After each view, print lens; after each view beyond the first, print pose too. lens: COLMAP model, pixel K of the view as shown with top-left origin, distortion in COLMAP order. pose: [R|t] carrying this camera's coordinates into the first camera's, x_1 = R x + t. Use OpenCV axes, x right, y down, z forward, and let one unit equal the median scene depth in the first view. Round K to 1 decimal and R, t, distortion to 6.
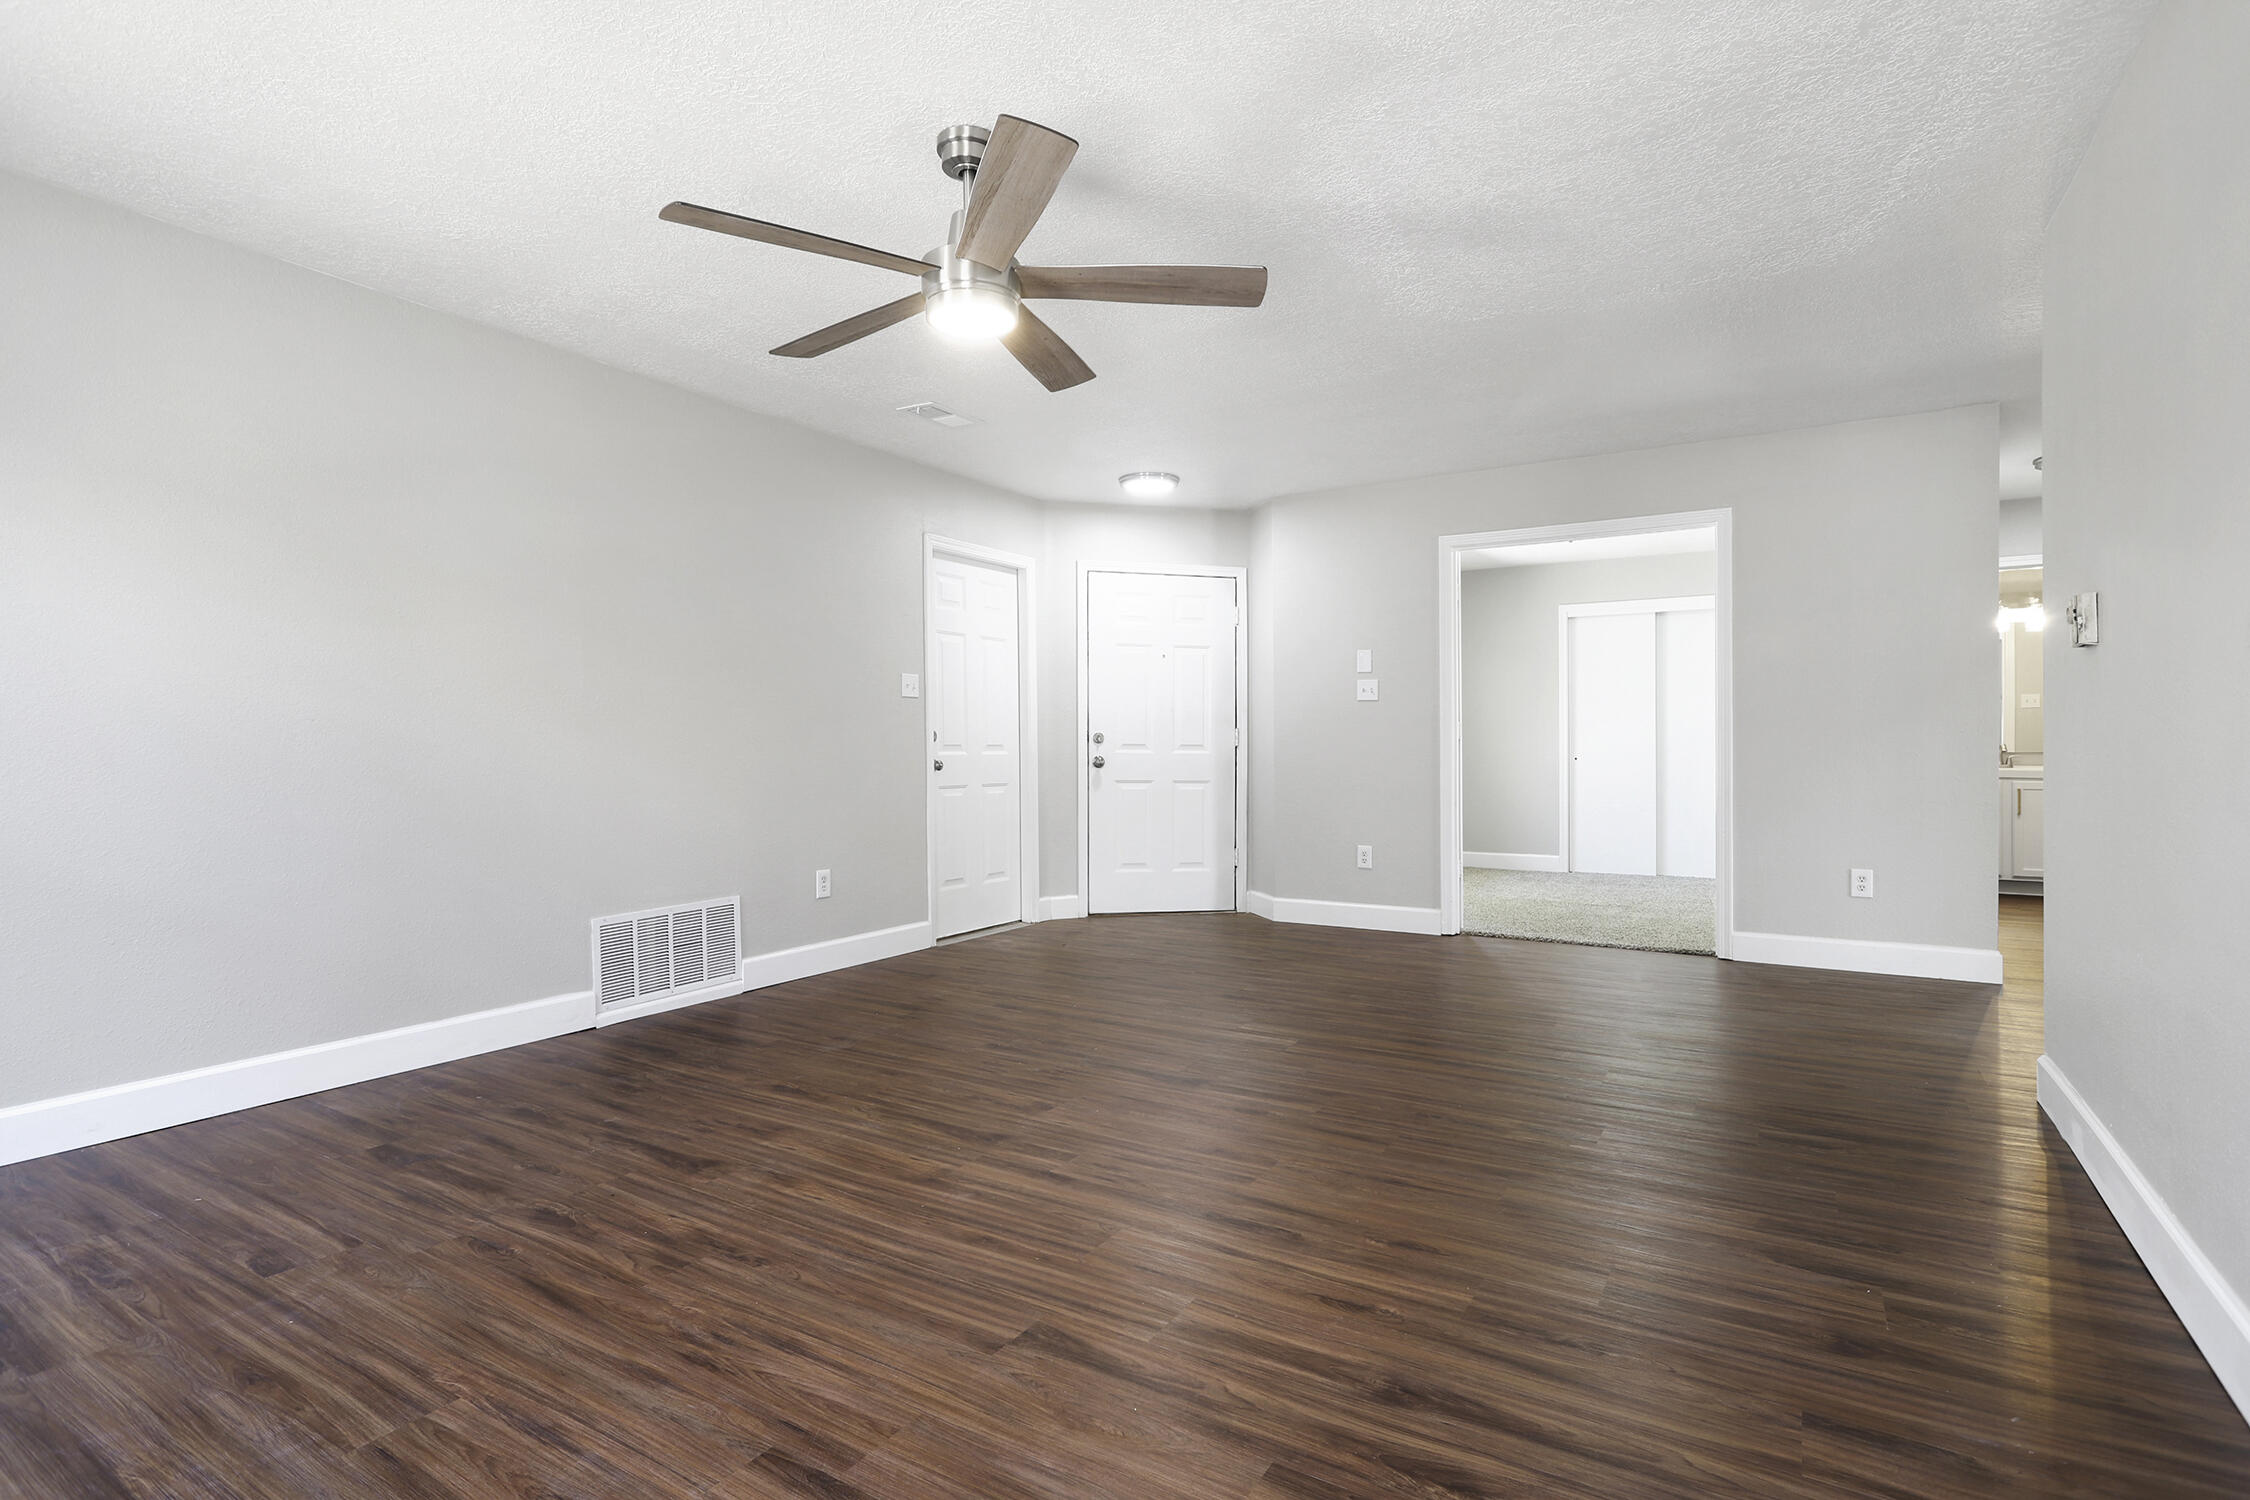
lens RADIAL K [[1100.6, 0, 1126.6], [0, 1100.6, 749.9], [0, 0, 1]] dist [-0.004410, 0.000564]
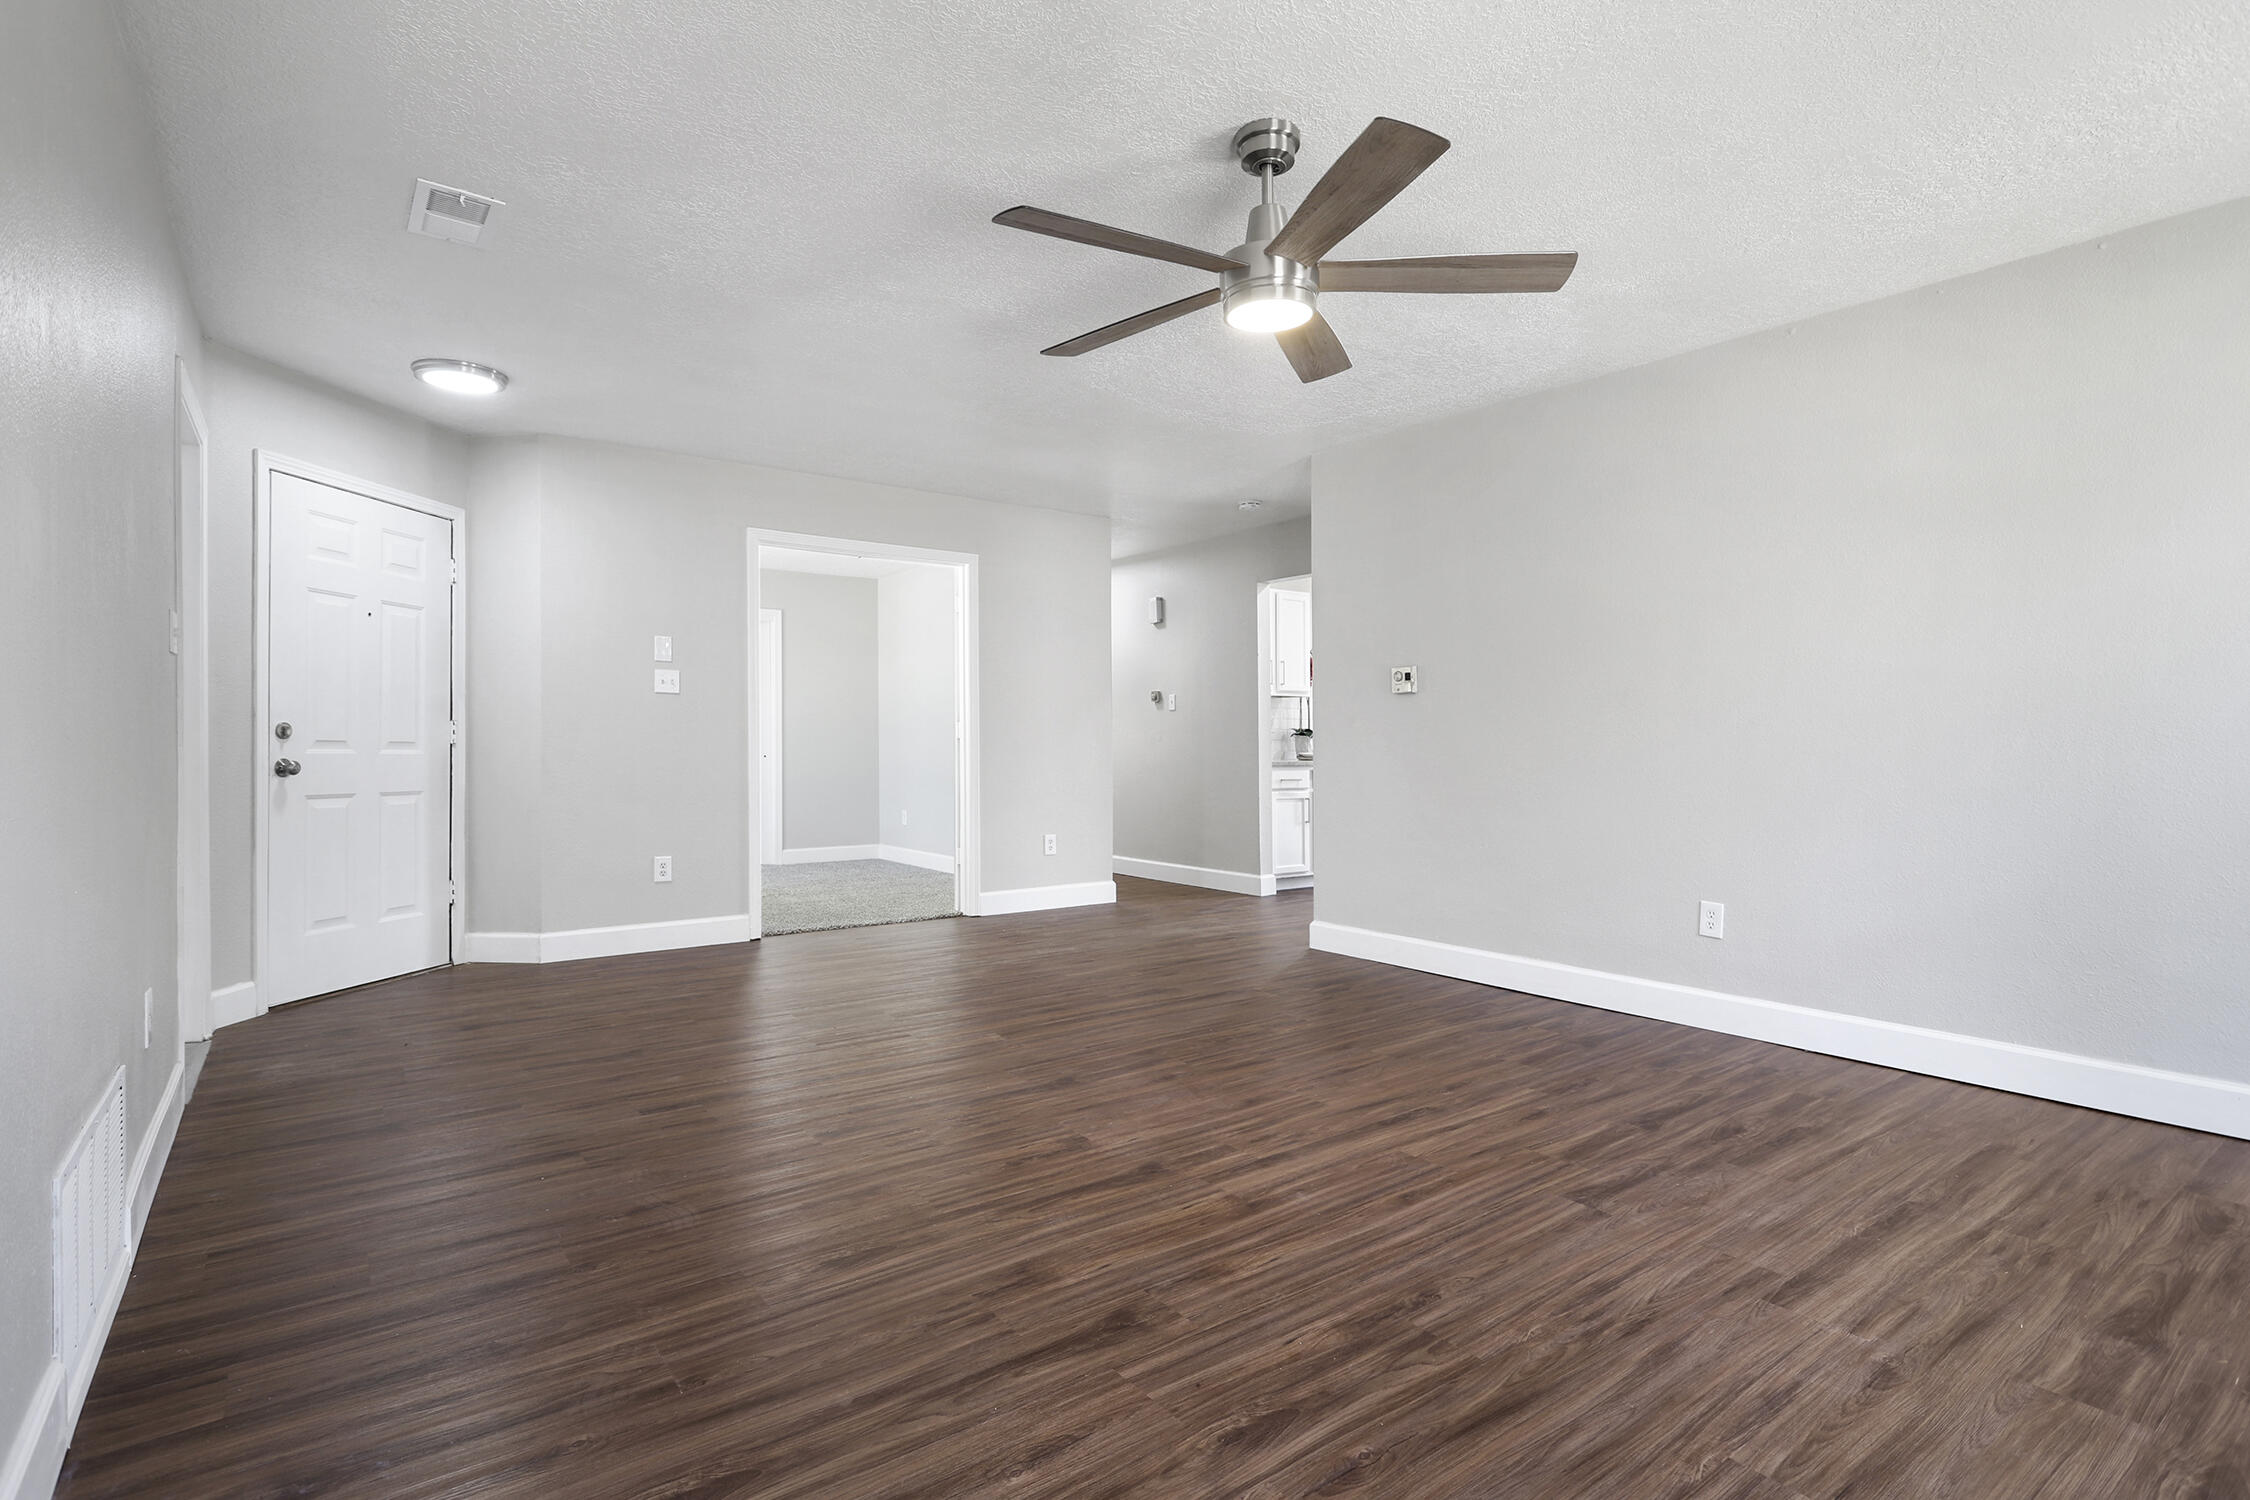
lens RADIAL K [[1100.6, 0, 1130.4], [0, 1100.6, 738.4], [0, 0, 1]] dist [-0.004410, 0.000564]
pose [[0.359056, 0.007013, 0.933290, -1.086680], [0.001202, 0.999967, -0.007977, -0.001512], [-0.933315, 0.003986, 0.359036, 0.749925]]
